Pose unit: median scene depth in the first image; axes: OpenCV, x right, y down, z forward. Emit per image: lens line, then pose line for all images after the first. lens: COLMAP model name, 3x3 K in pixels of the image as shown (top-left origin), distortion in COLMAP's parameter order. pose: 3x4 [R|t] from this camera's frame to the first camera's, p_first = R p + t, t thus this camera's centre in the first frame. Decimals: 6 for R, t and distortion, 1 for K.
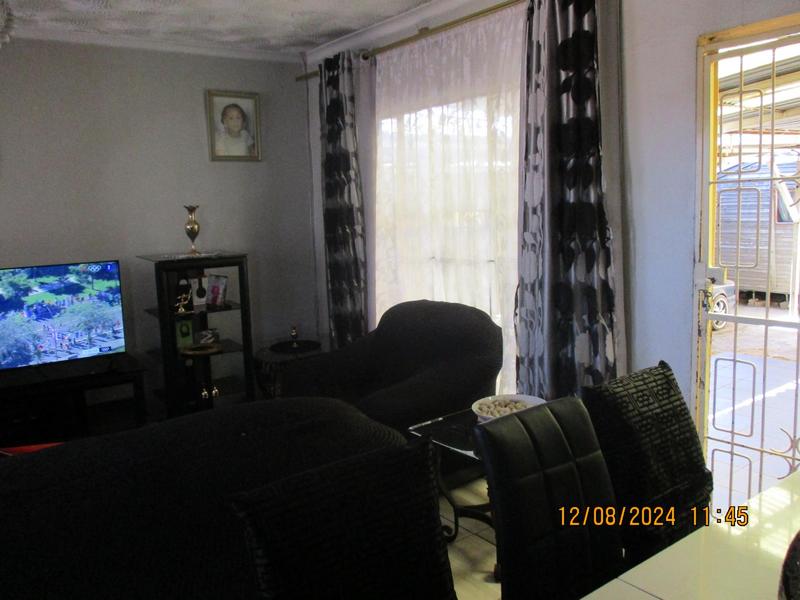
lens RADIAL K [[666.8, 0, 397.9], [0, 666.8, 301.2], [0, 0, 1]] dist [-0.035946, 0.012119]
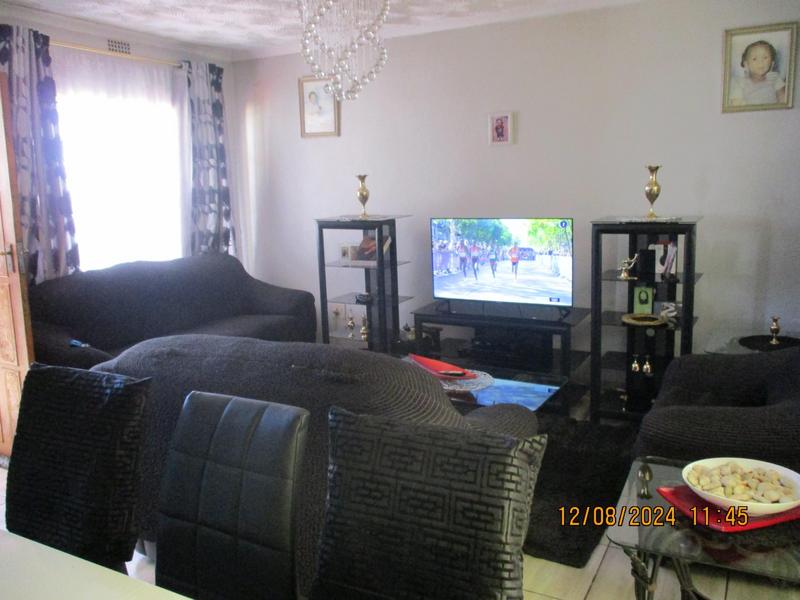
lens RADIAL K [[666.8, 0, 398.6], [0, 666.8, 298.4], [0, 0, 1]] dist [-0.035946, 0.012119]
pose [[0.432606, 0.173256, -0.884779, 0.347343], [-0.117396, 0.983832, 0.135253, -0.039798], [0.893907, 0.045358, 0.445951, 0.249911]]
